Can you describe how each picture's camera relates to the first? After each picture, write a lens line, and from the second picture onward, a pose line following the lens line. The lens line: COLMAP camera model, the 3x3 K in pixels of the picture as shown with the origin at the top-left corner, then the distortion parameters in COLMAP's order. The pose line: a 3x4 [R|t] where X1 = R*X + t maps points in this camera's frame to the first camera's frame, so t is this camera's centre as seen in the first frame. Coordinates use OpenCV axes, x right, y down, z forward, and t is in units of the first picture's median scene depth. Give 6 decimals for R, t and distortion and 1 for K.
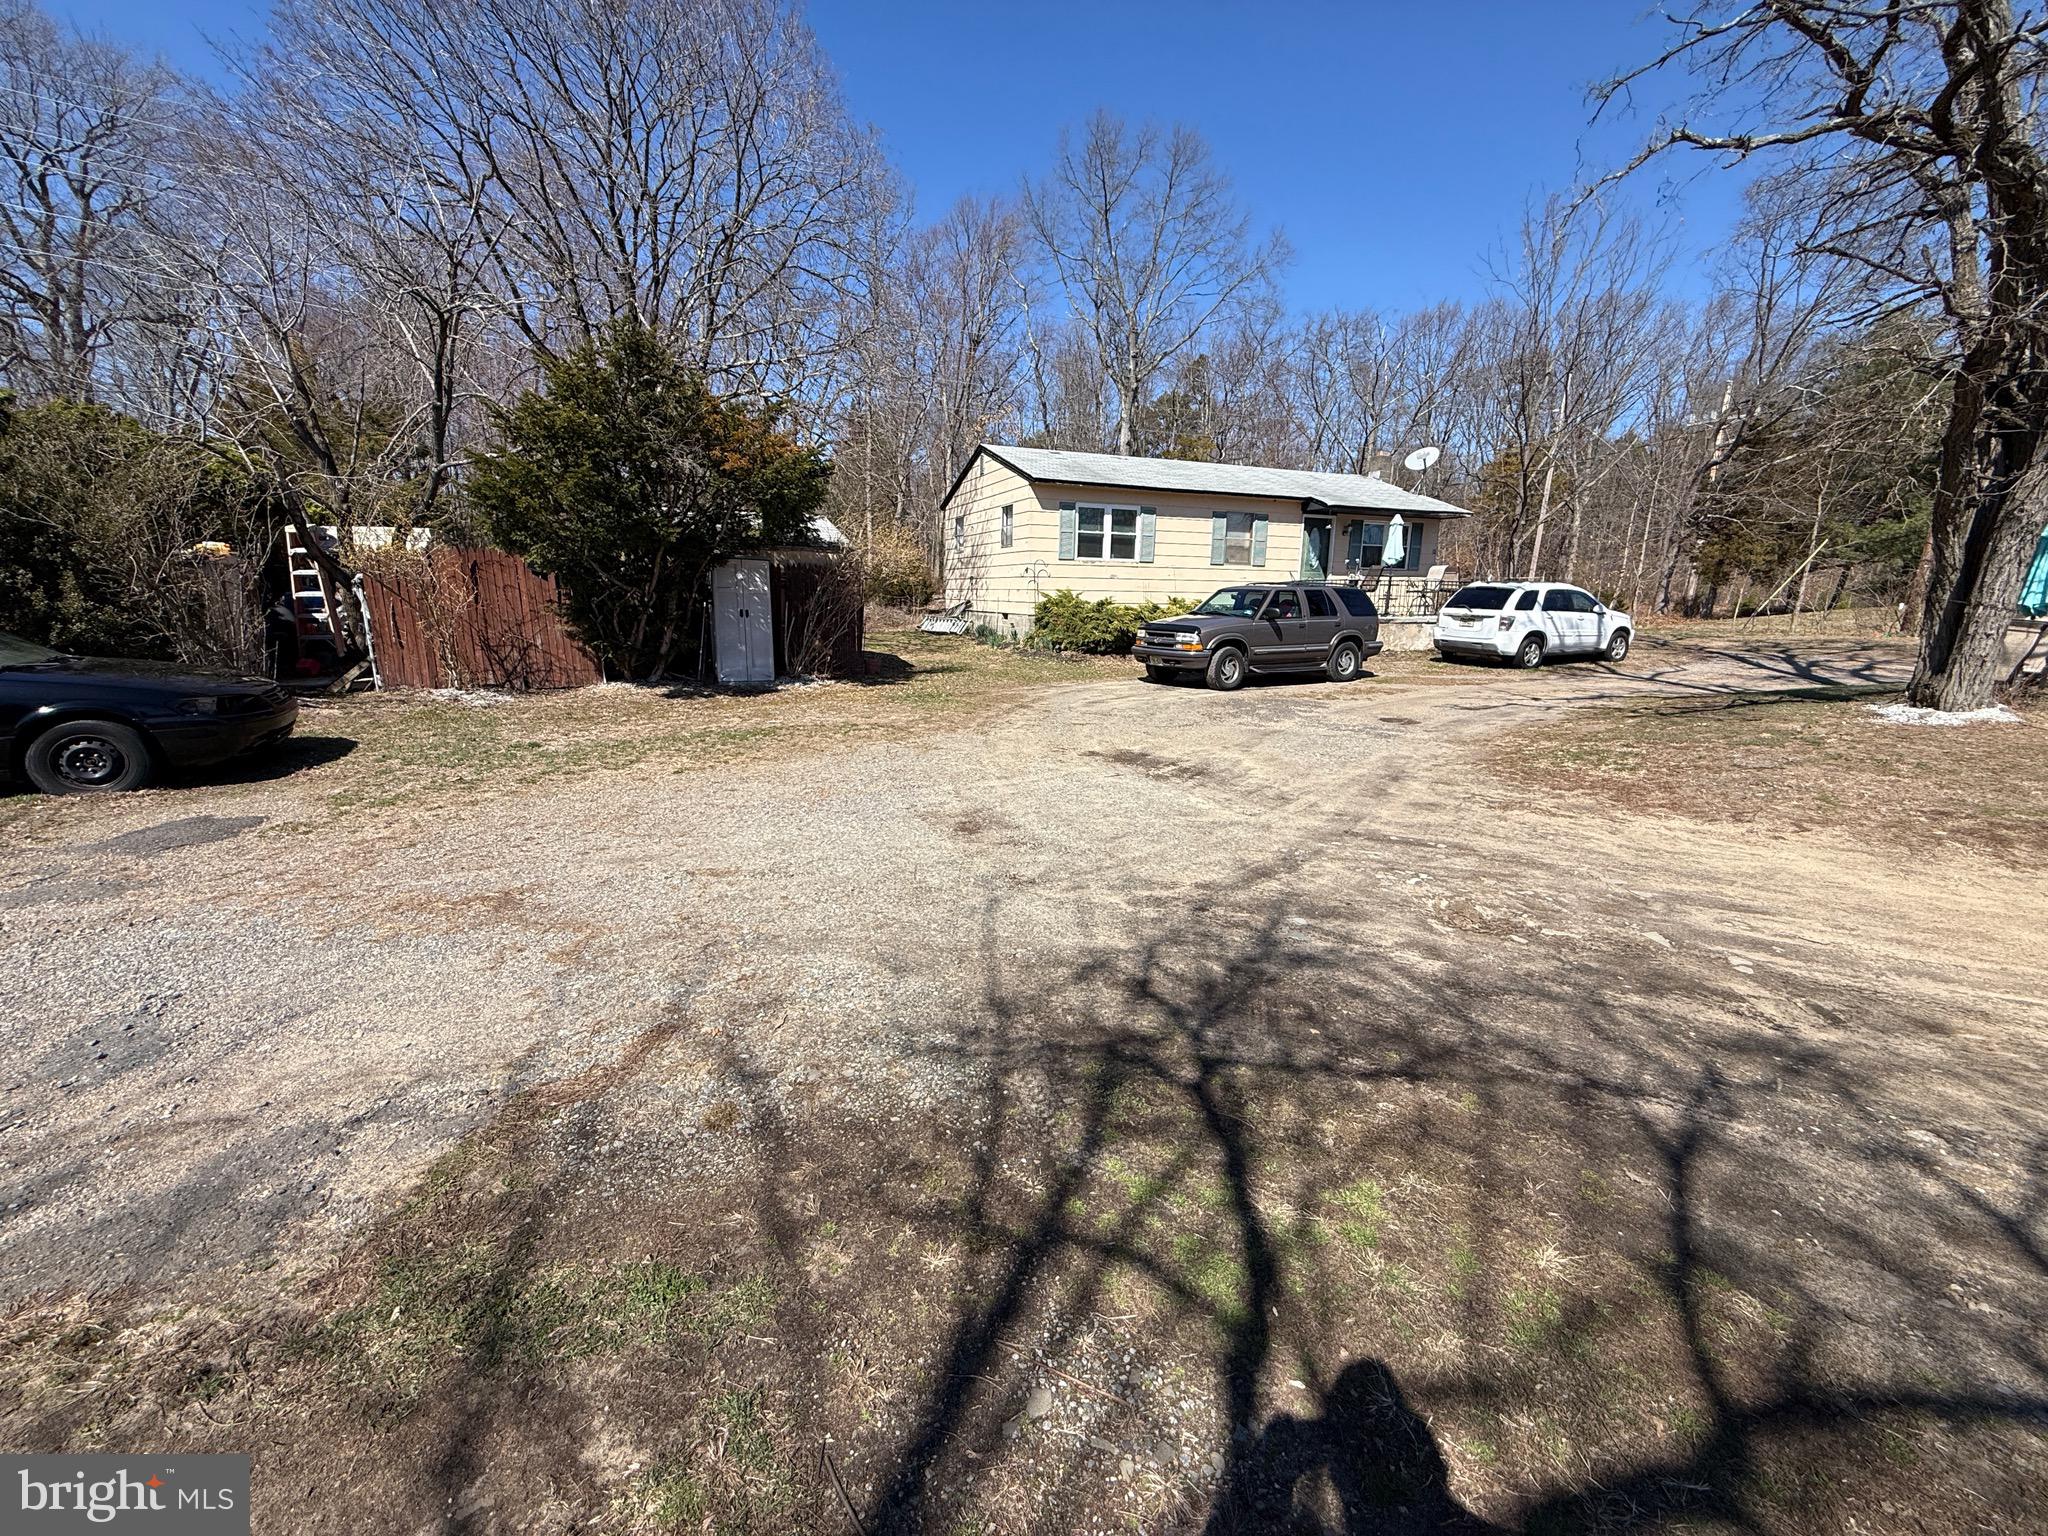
lens RADIAL K [[816.7, 0, 1017.6], [0, 816.7, 768.1], [0, 0, 1]] dist [0.001822, -0.000202]
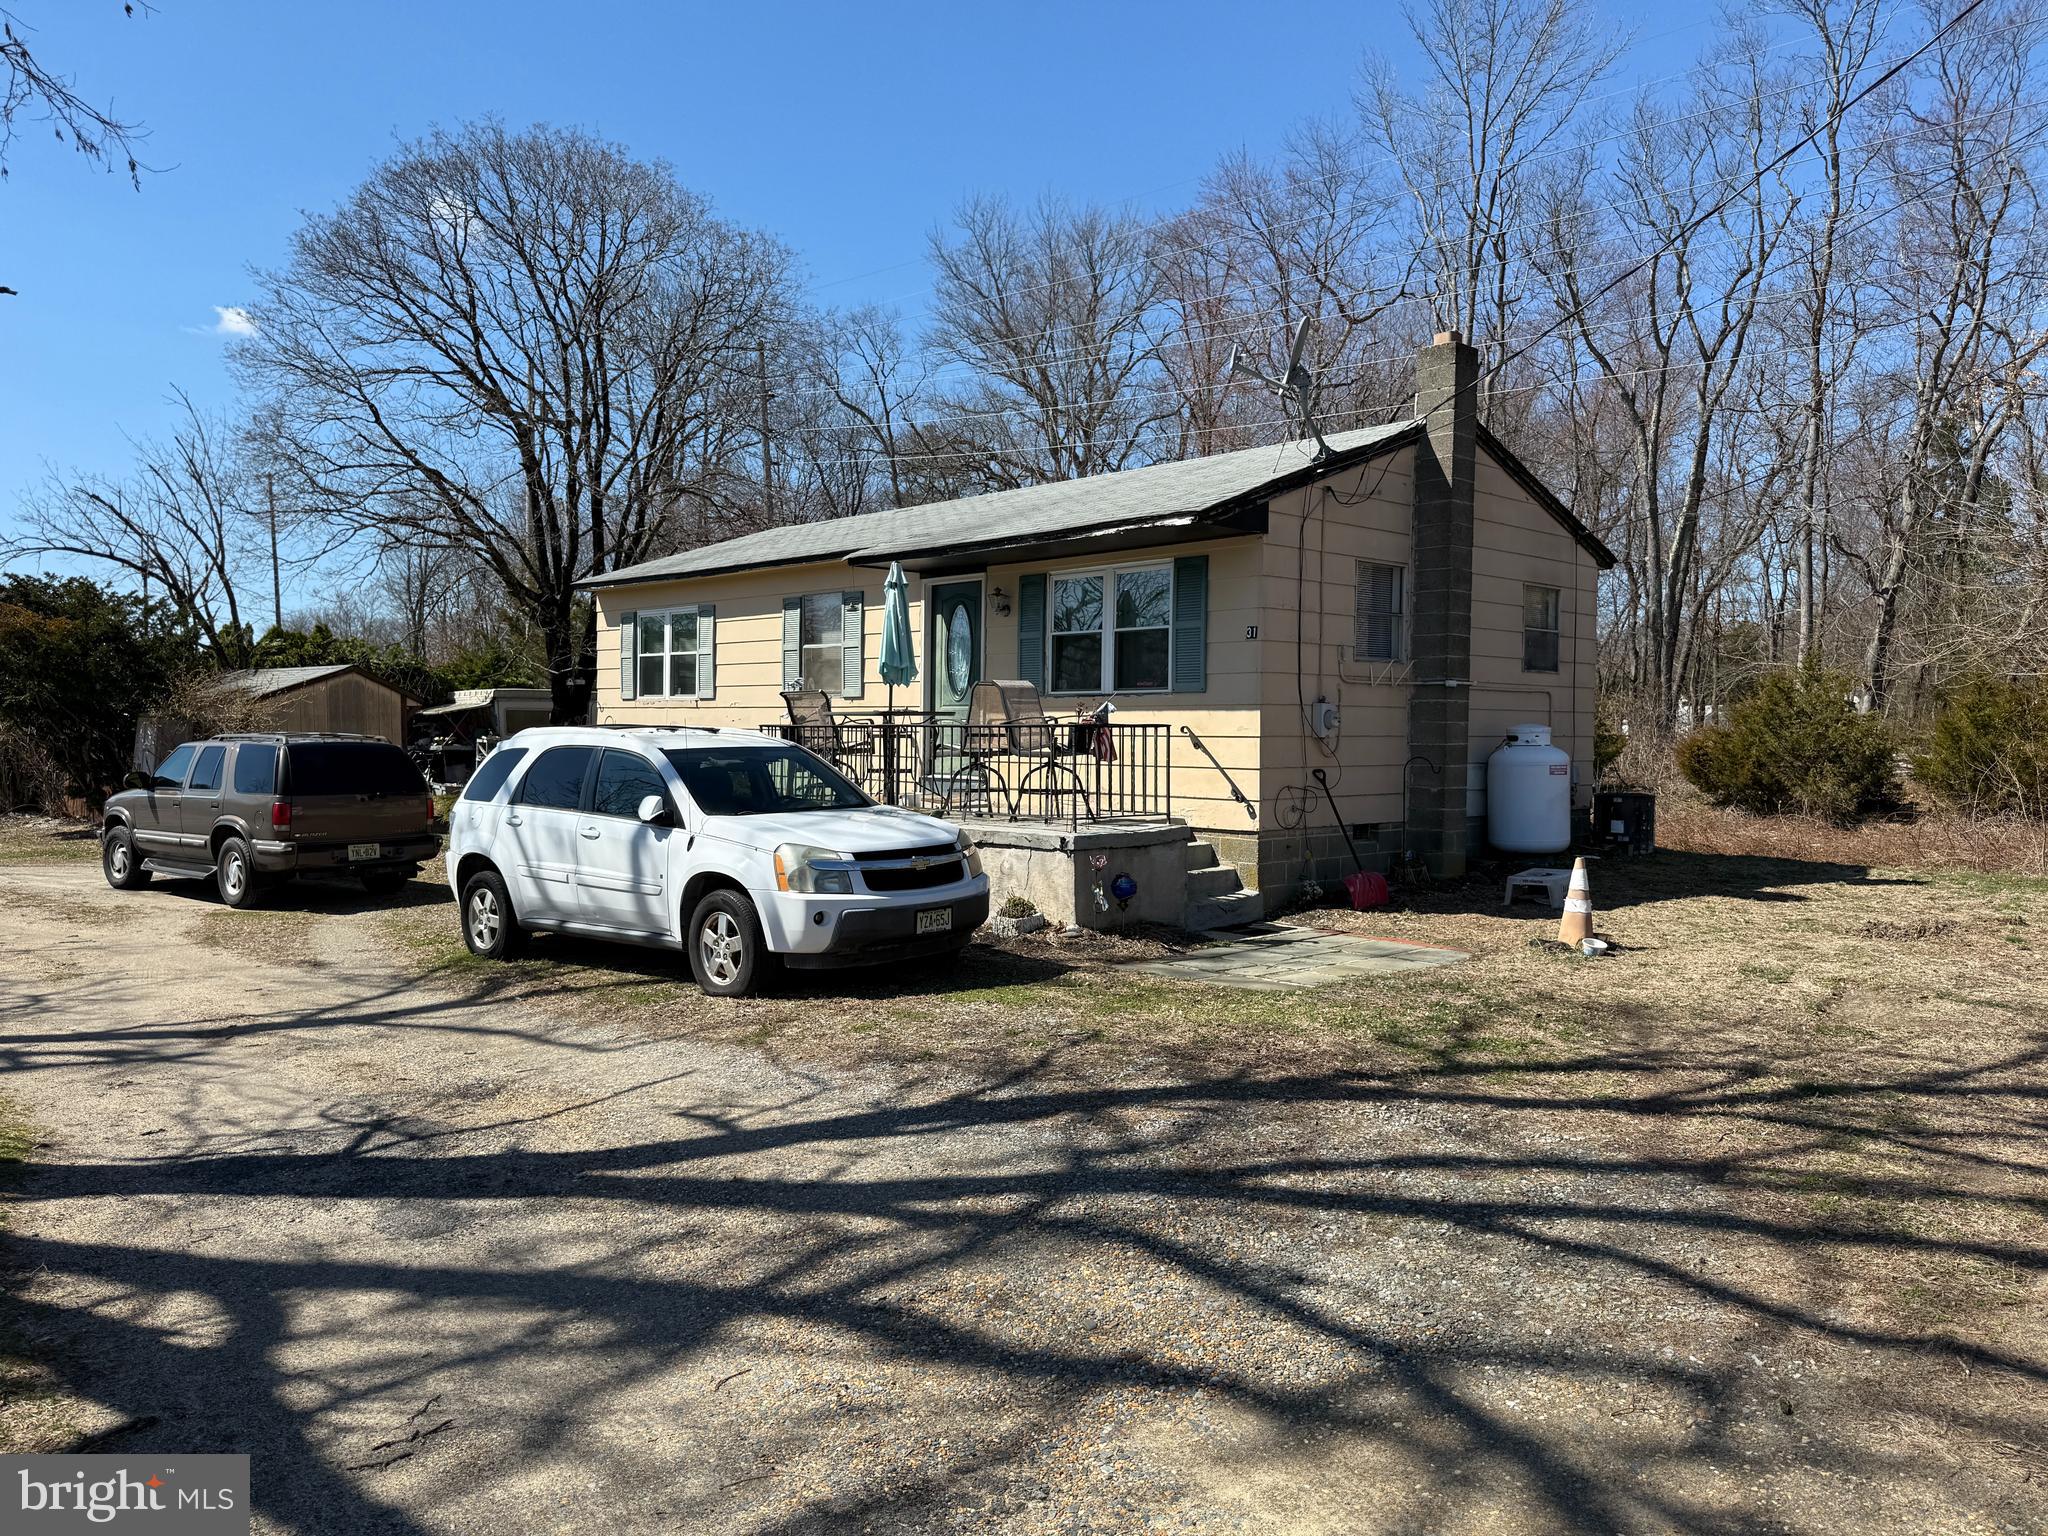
lens RADIAL K [[1439.6, 0, 1015.7], [0, 1439.6, 759.1], [0, 0, 1]] dist [0.137694, -0.242157]
pose [[0.374164, 0.007539, -0.927332, 1.186099], [-0.194924, 0.978267, -0.070695, -0.186008], [0.906645, 0.207211, 0.367502, 0.850367]]
